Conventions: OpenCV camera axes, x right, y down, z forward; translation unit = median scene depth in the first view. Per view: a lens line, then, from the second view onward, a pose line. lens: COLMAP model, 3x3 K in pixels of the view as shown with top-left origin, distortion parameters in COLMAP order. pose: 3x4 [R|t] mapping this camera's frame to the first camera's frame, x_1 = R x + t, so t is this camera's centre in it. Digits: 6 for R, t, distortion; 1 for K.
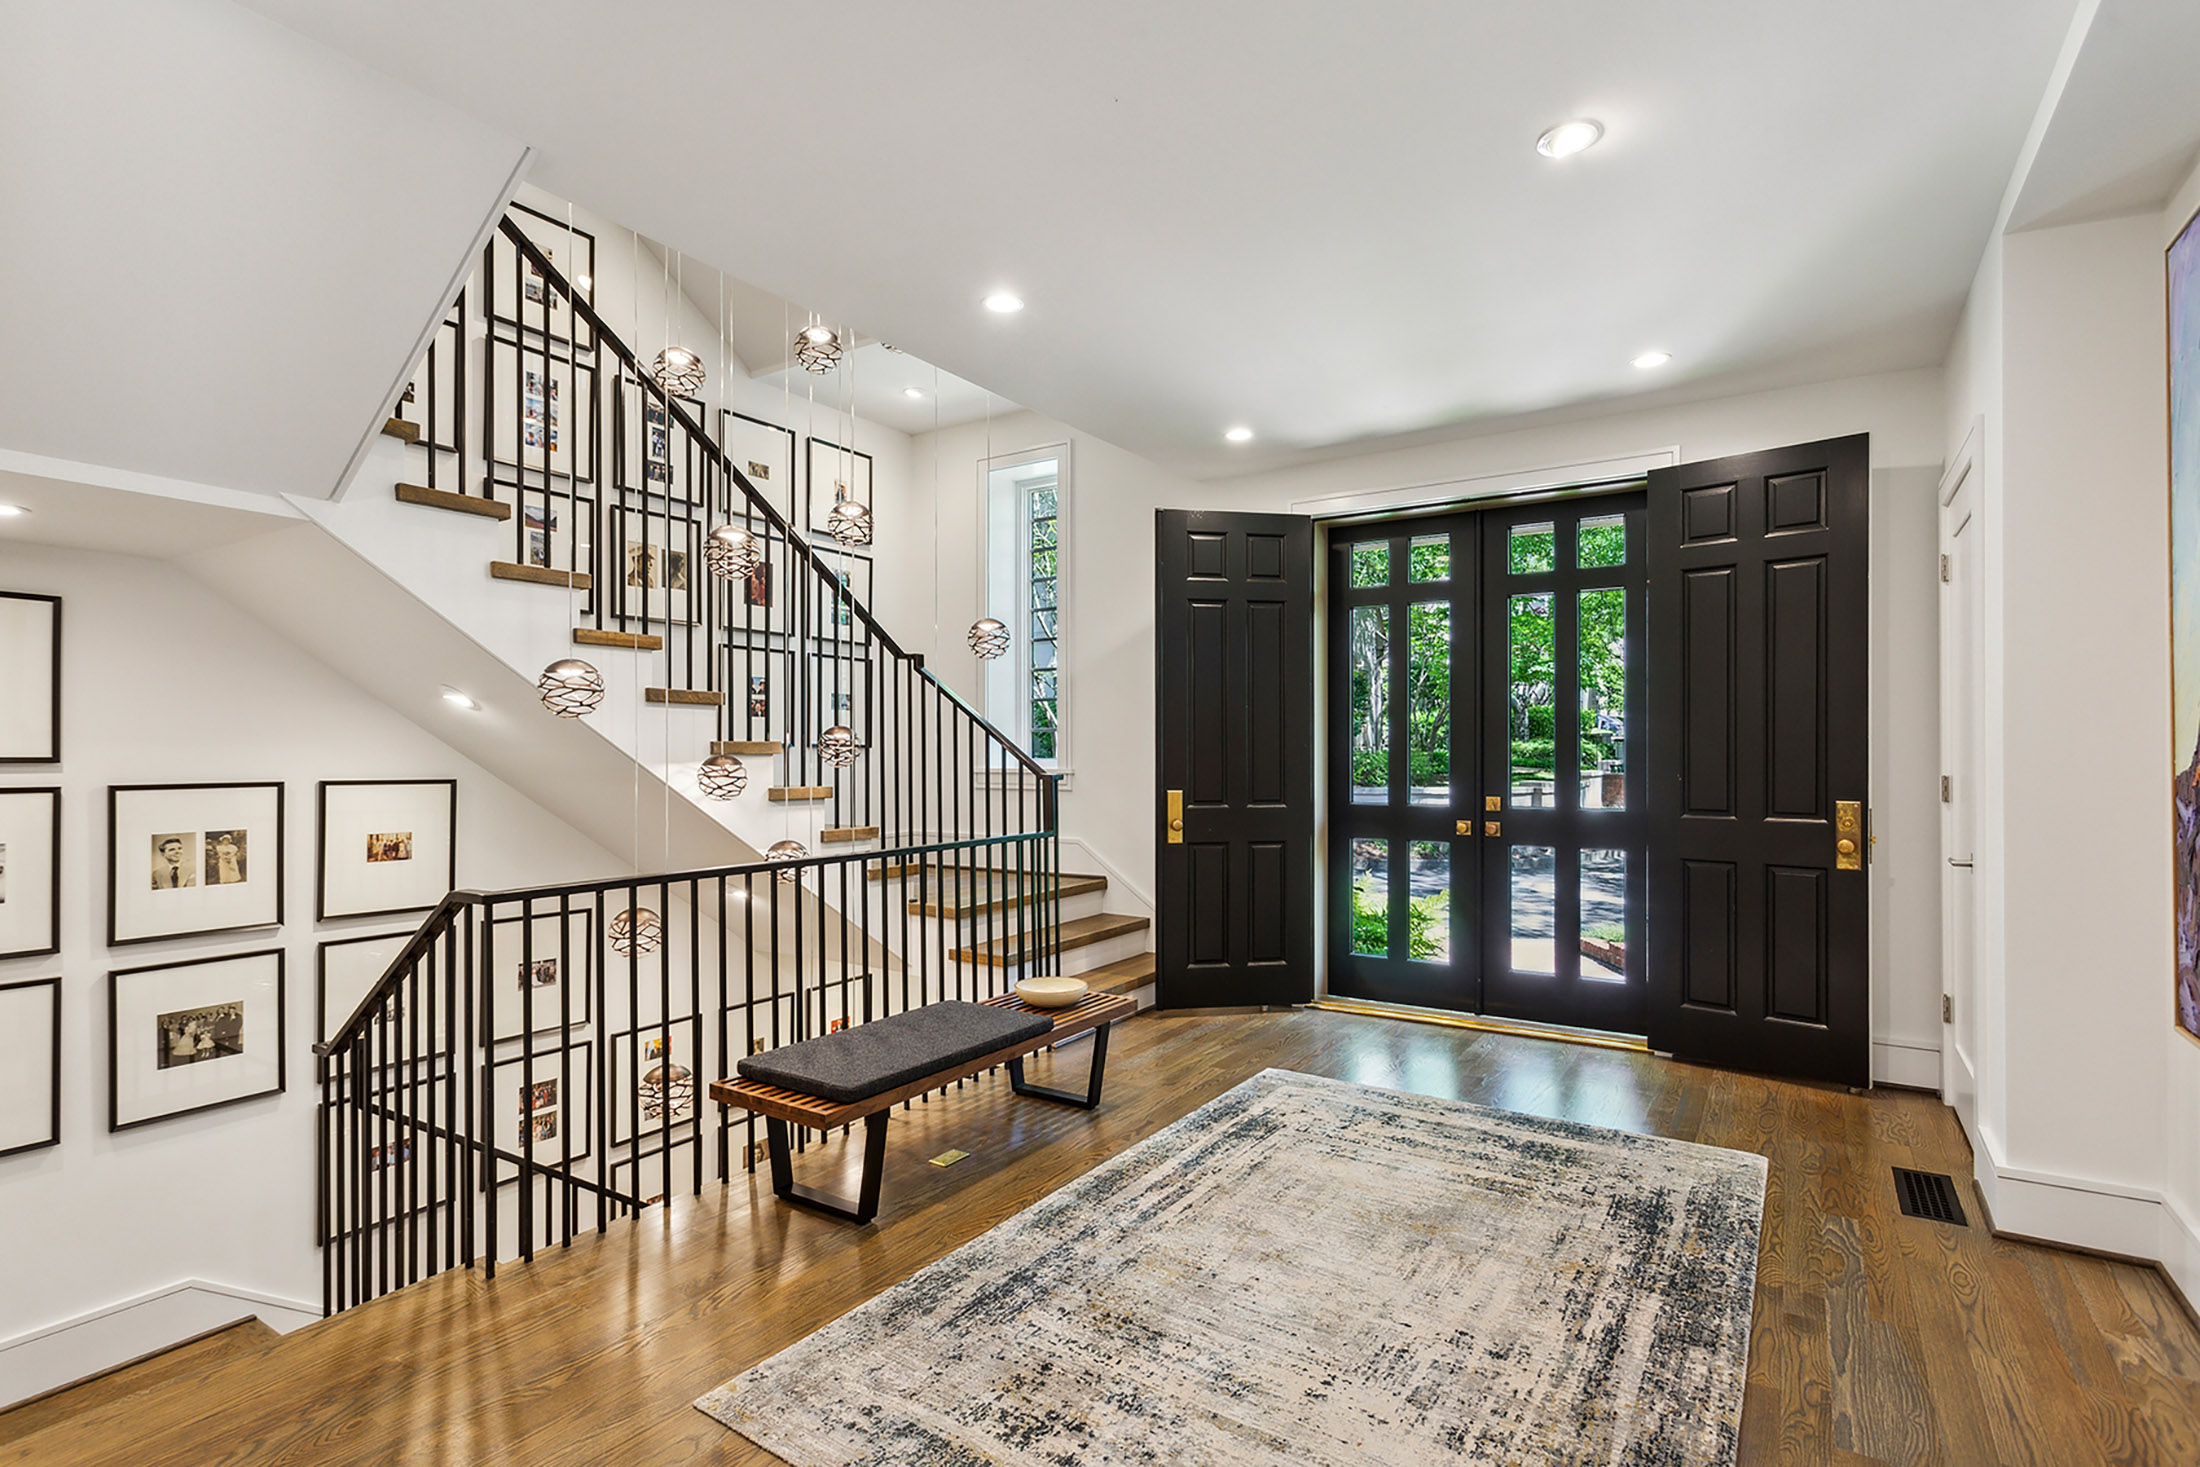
lens RADIAL K [[1058.1, 0, 1098.8], [0, 1058.1, 743.8], [0, 0, 1]] dist [0.004429, 0.002038]
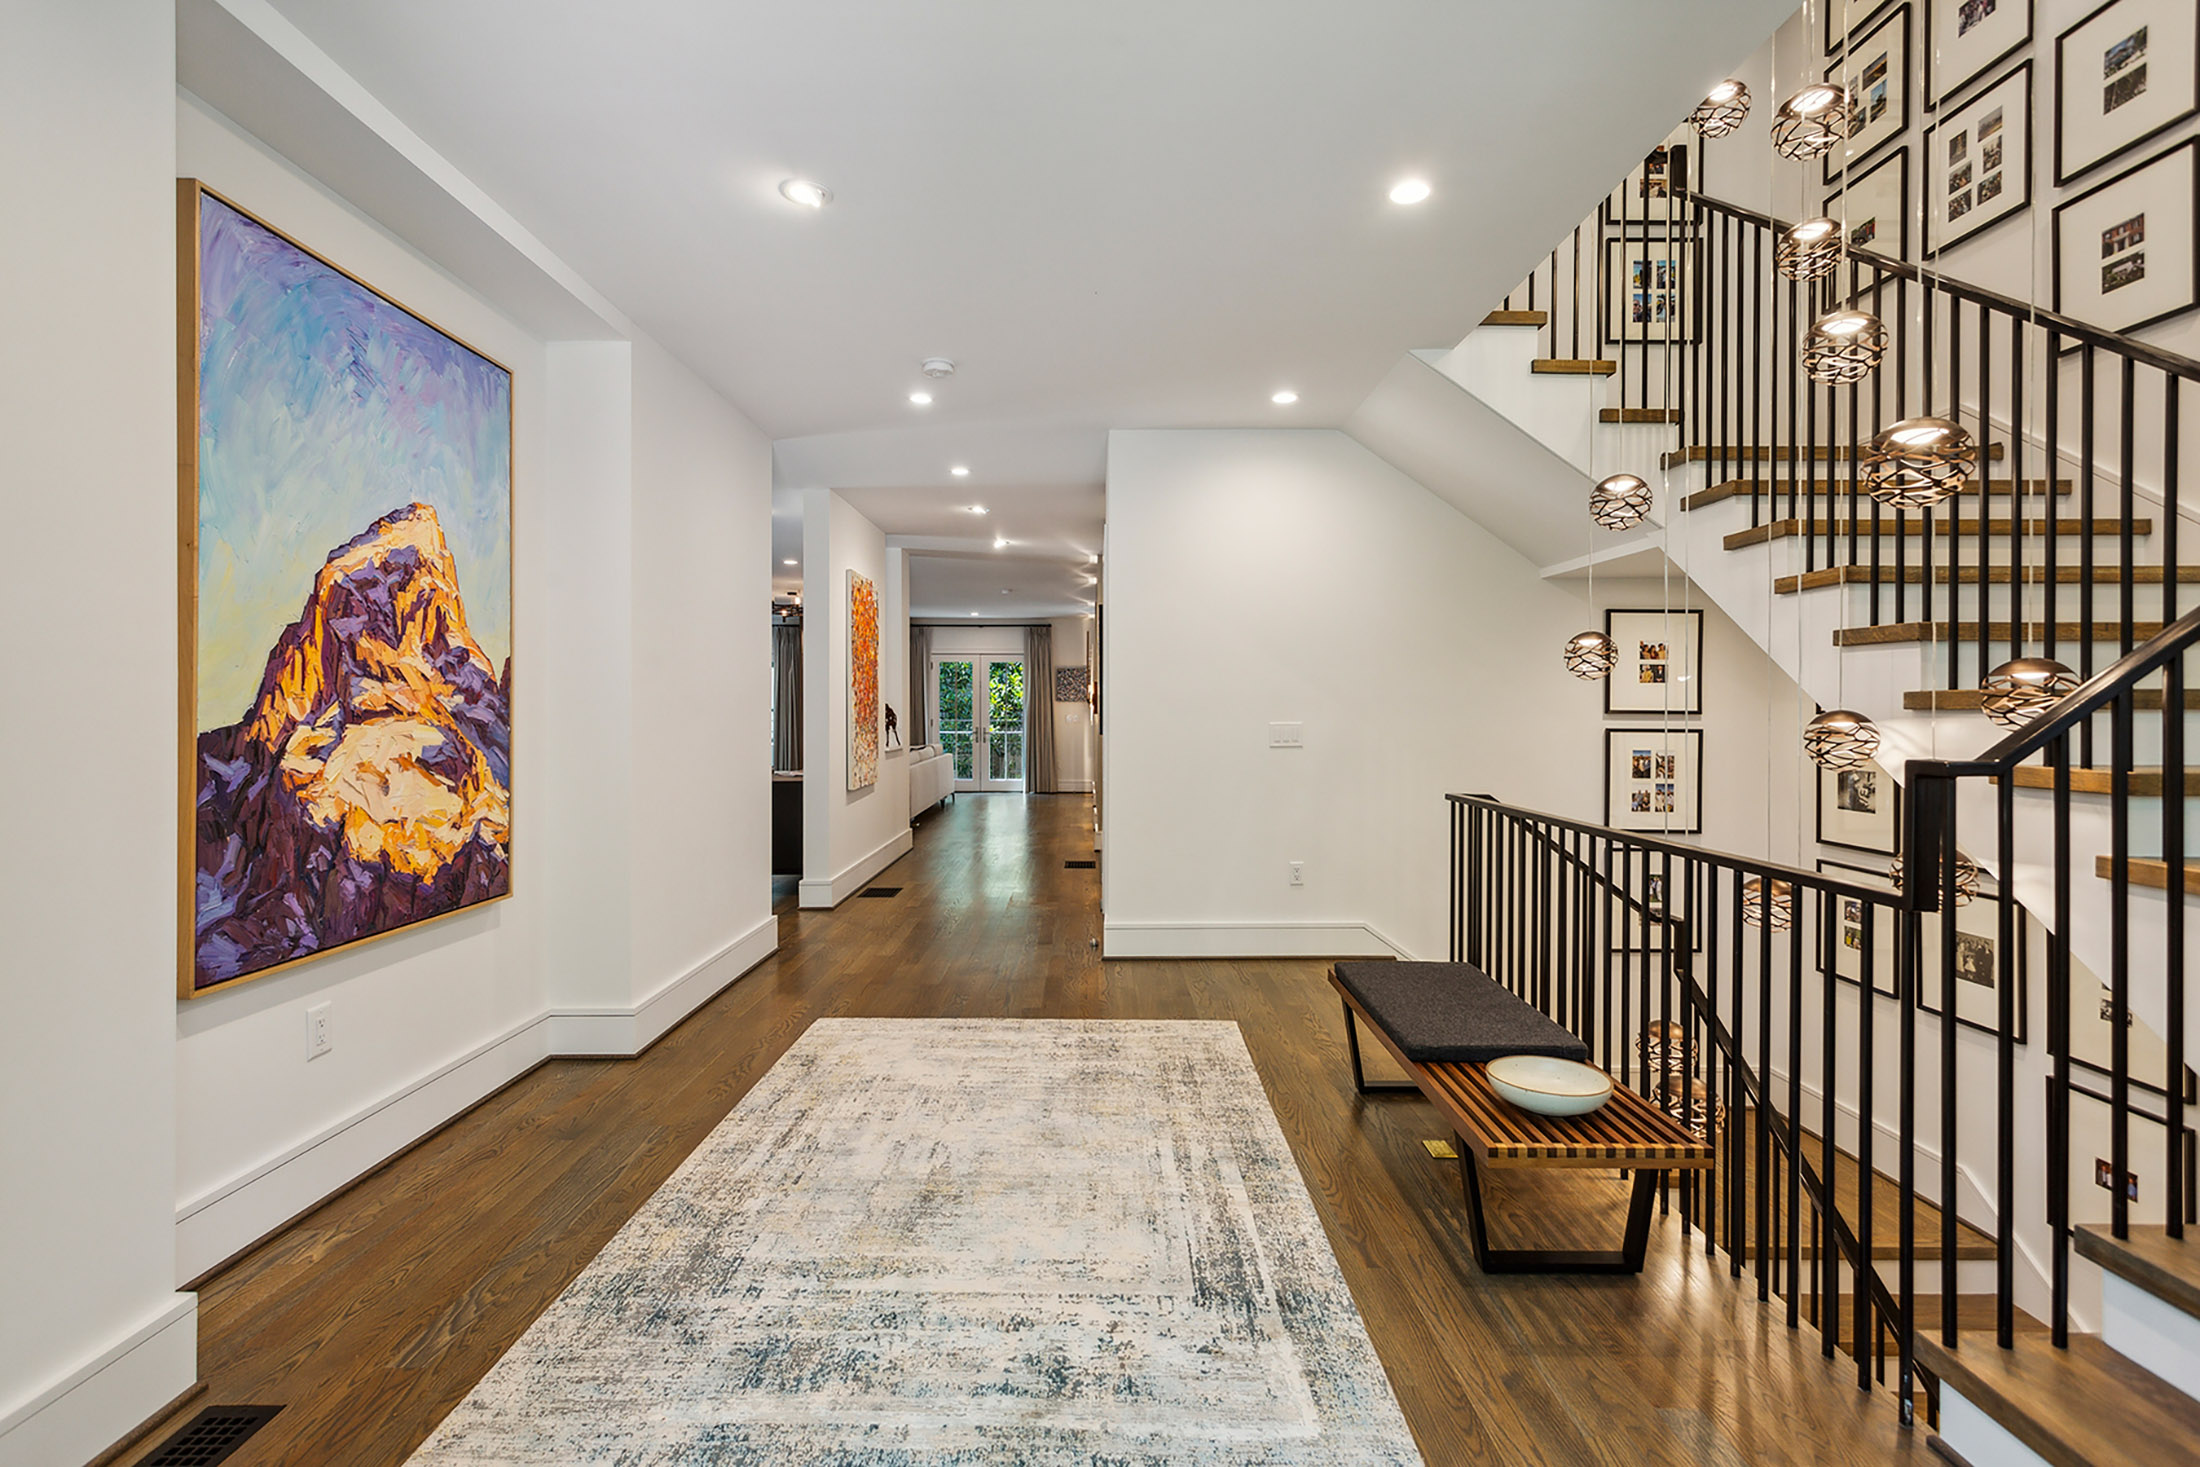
lens RADIAL K [[1058.1, 0, 1101.2], [0, 1058.1, 722.9], [0, 0, 1]] dist [0.004429, 0.002038]
pose [[-0.832266, 0.007946, -0.554320, 0.654070], [0.005835, 0.999967, 0.005573, 0.016072], [0.554346, 0.001403, -0.832285, 1.718532]]
